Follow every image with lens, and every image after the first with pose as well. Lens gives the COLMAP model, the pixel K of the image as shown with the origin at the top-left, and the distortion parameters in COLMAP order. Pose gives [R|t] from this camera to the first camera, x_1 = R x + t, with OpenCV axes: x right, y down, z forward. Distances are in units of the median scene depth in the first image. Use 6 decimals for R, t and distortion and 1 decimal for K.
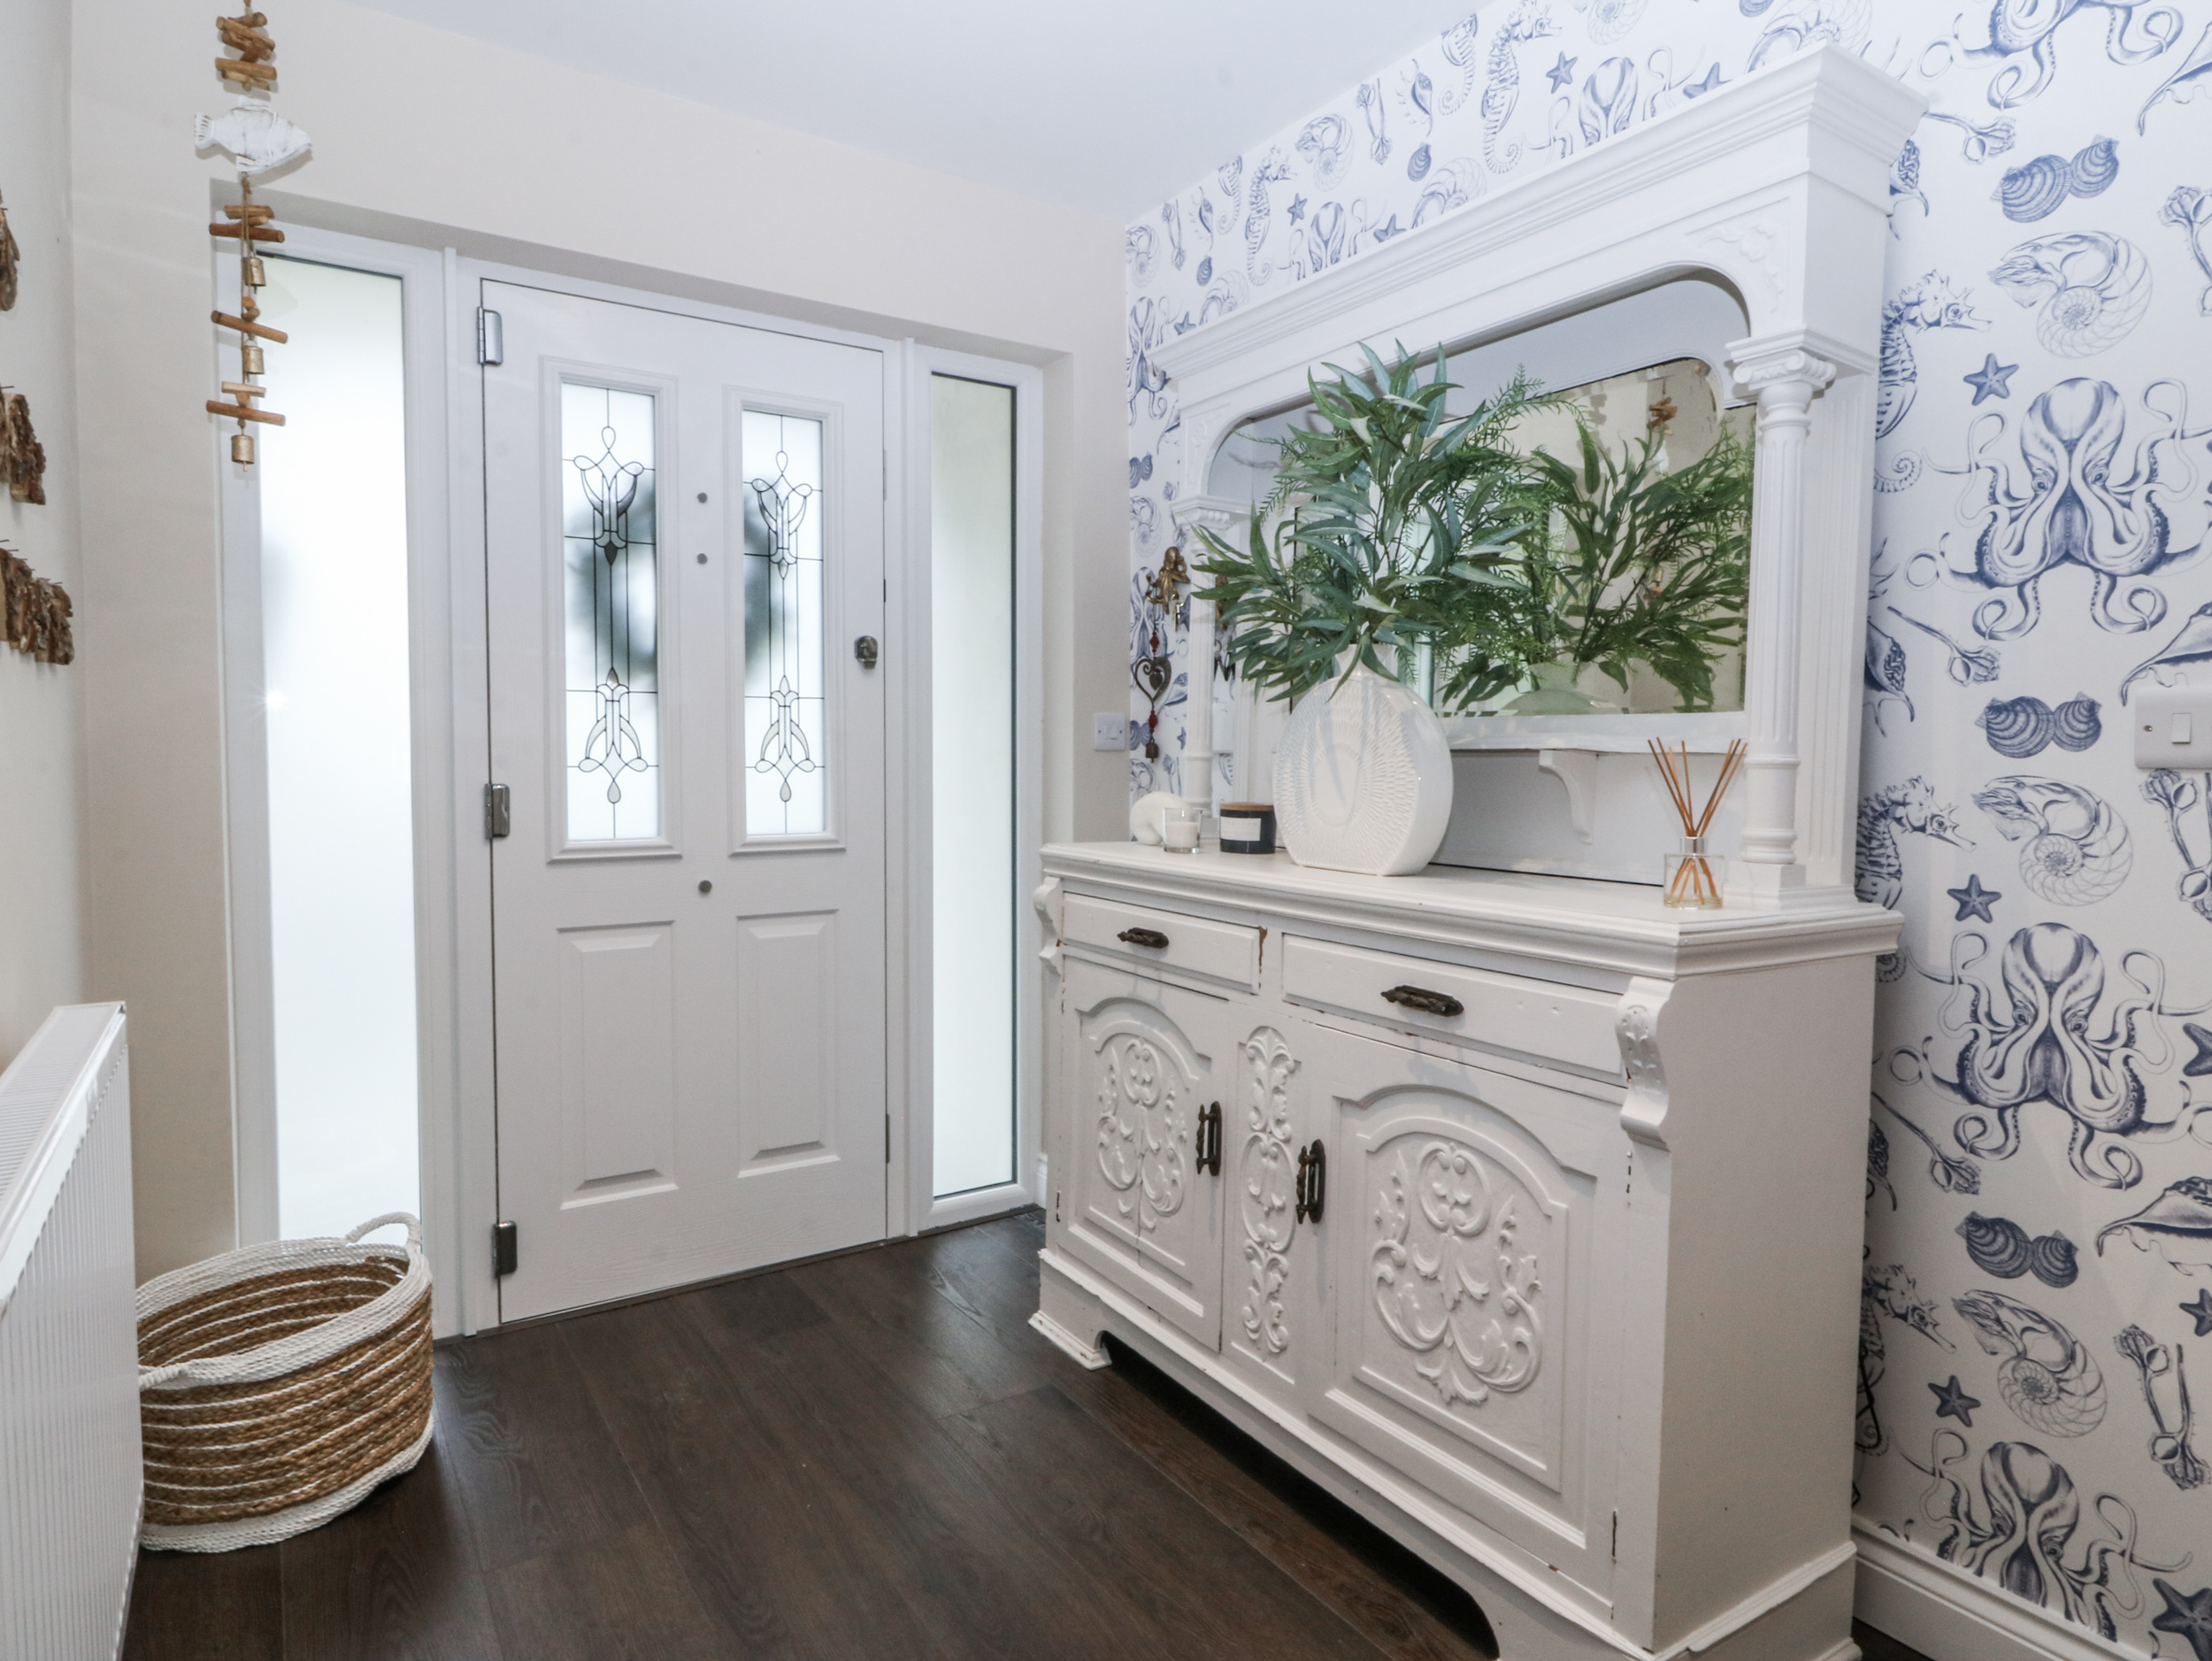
lens RADIAL K [[1279.9, 0, 1104.4], [0, 1279.9, 823.7], [0, 0, 1]] dist [-0.010255, -0.002500]
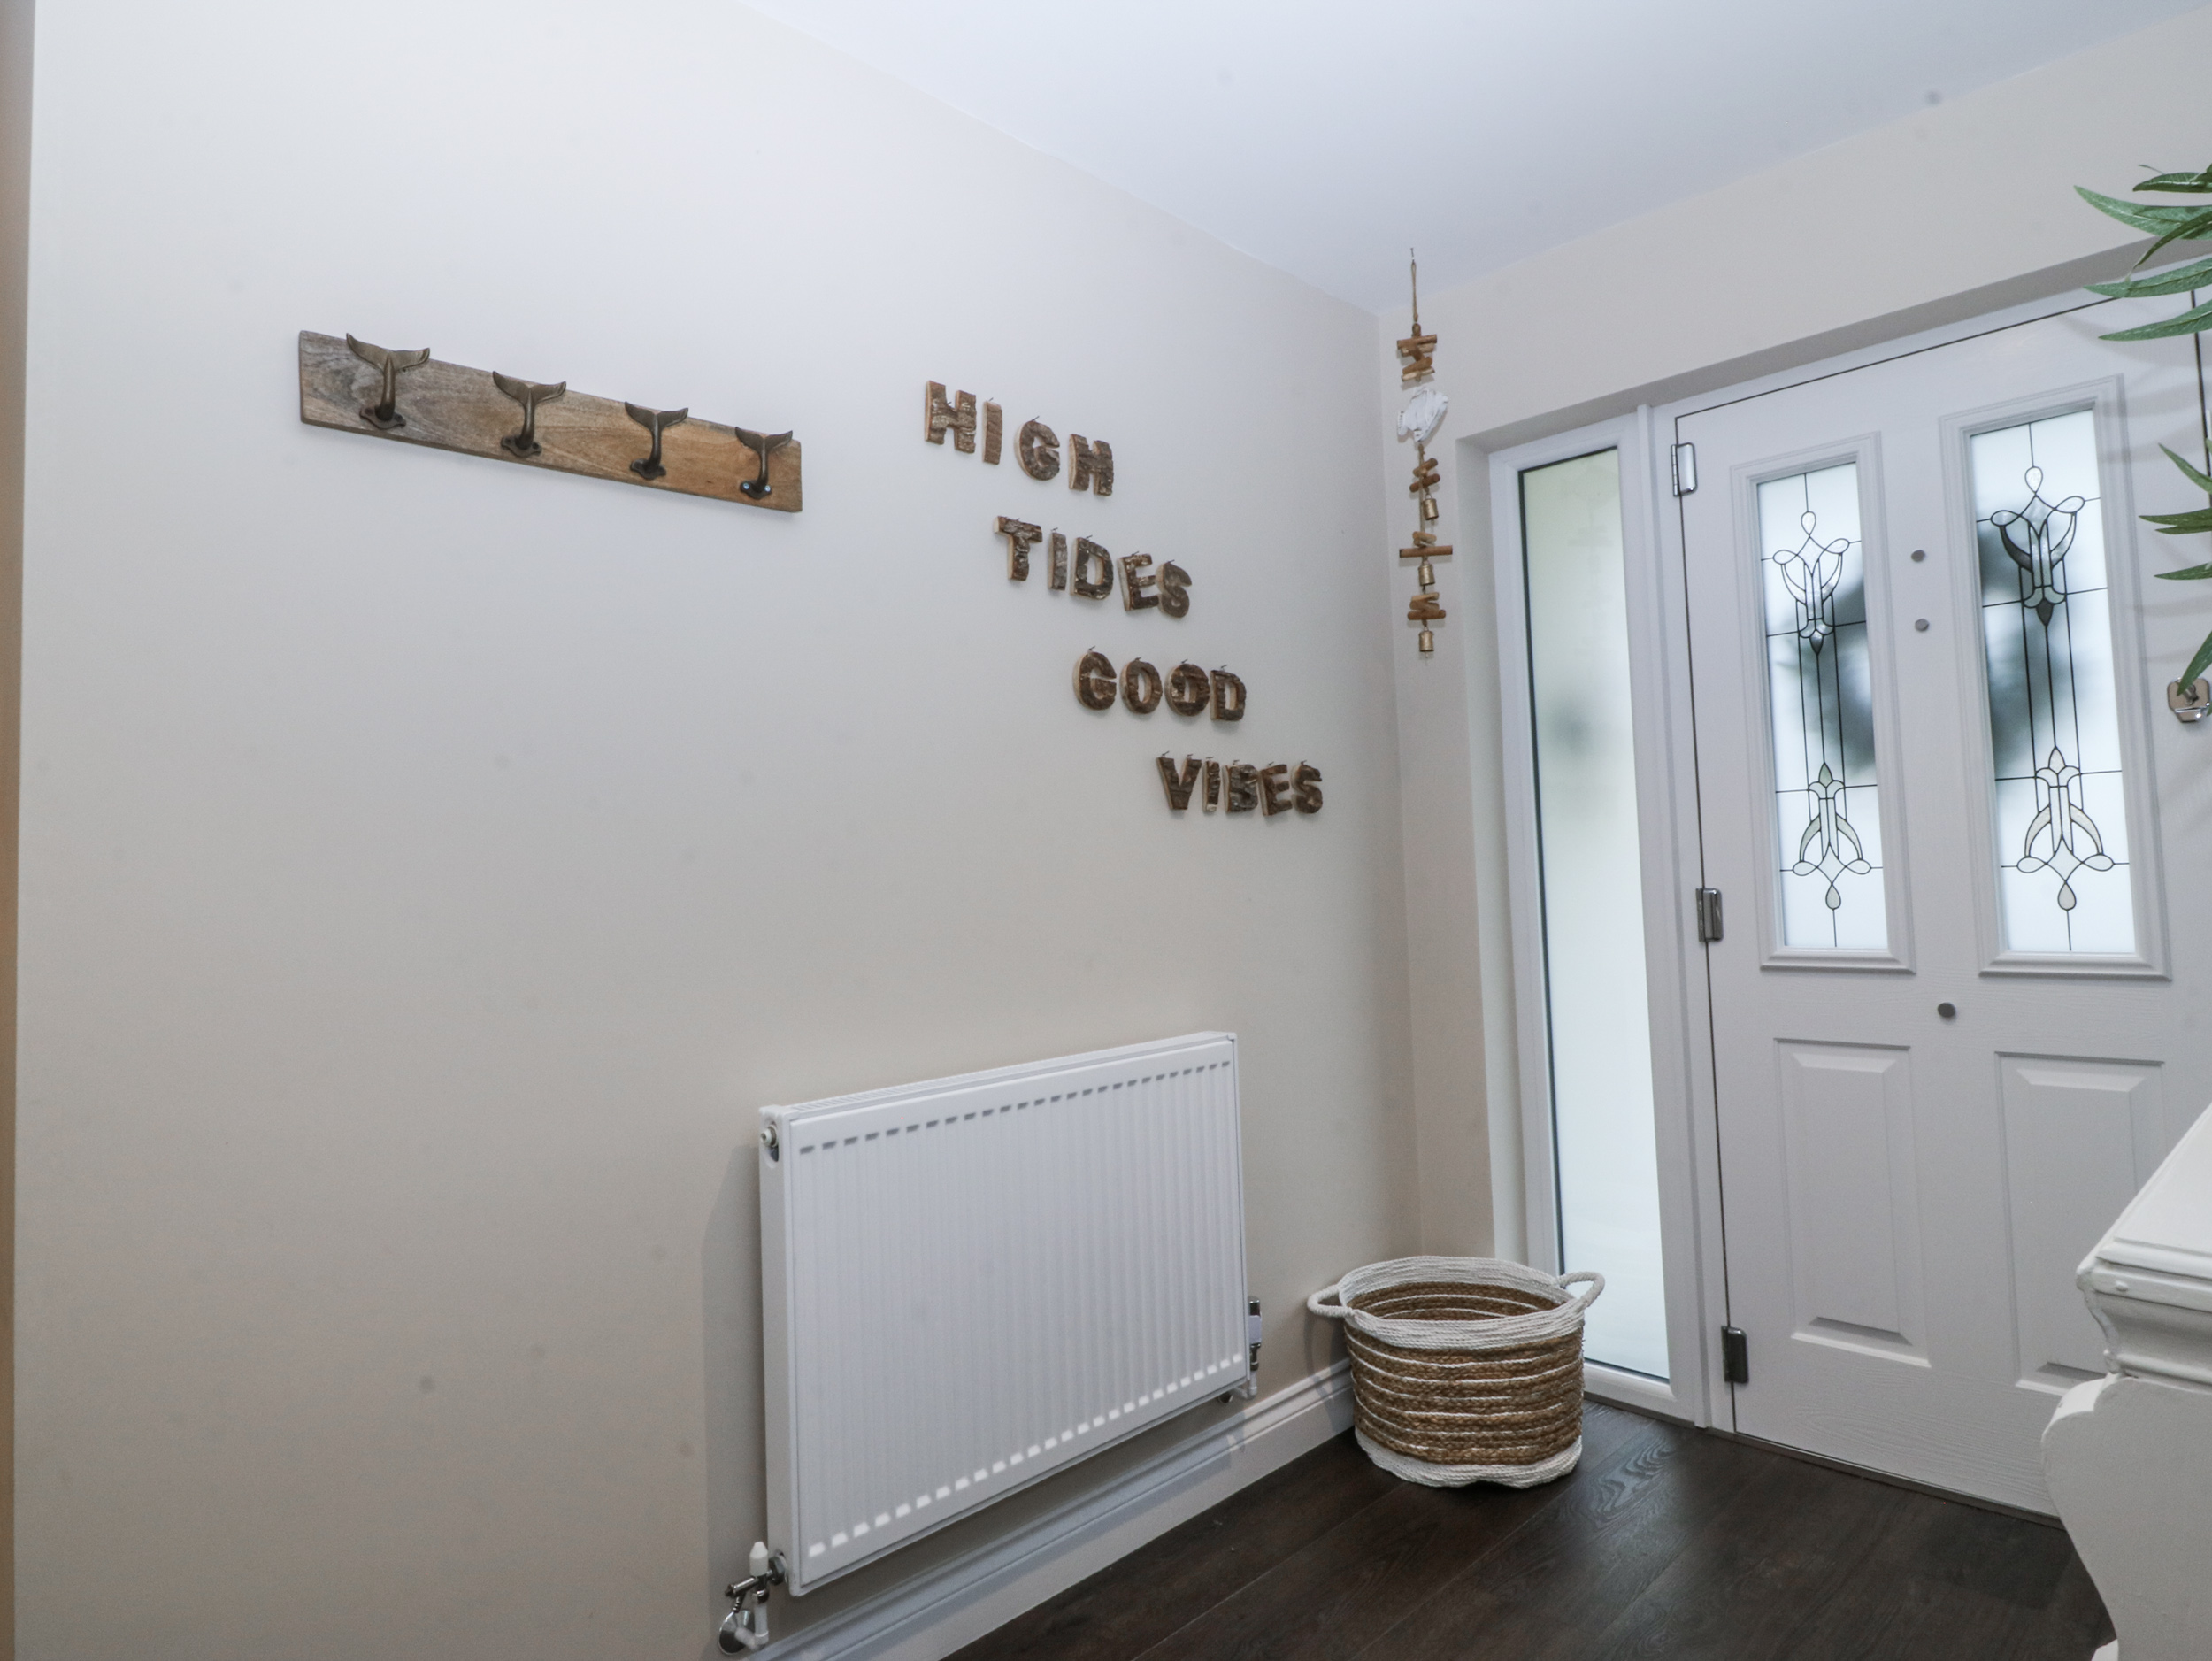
lens RADIAL K [[1279.9, 0, 1105.3], [0, 1279.9, 824.9], [0, 0, 1]] dist [-0.010255, -0.002500]
pose [[0.188136, -0.051980, -0.980767, 0.437981], [-0.023587, 0.998071, -0.057422, -0.011713], [0.981860, 0.033936, 0.186547, 0.320689]]
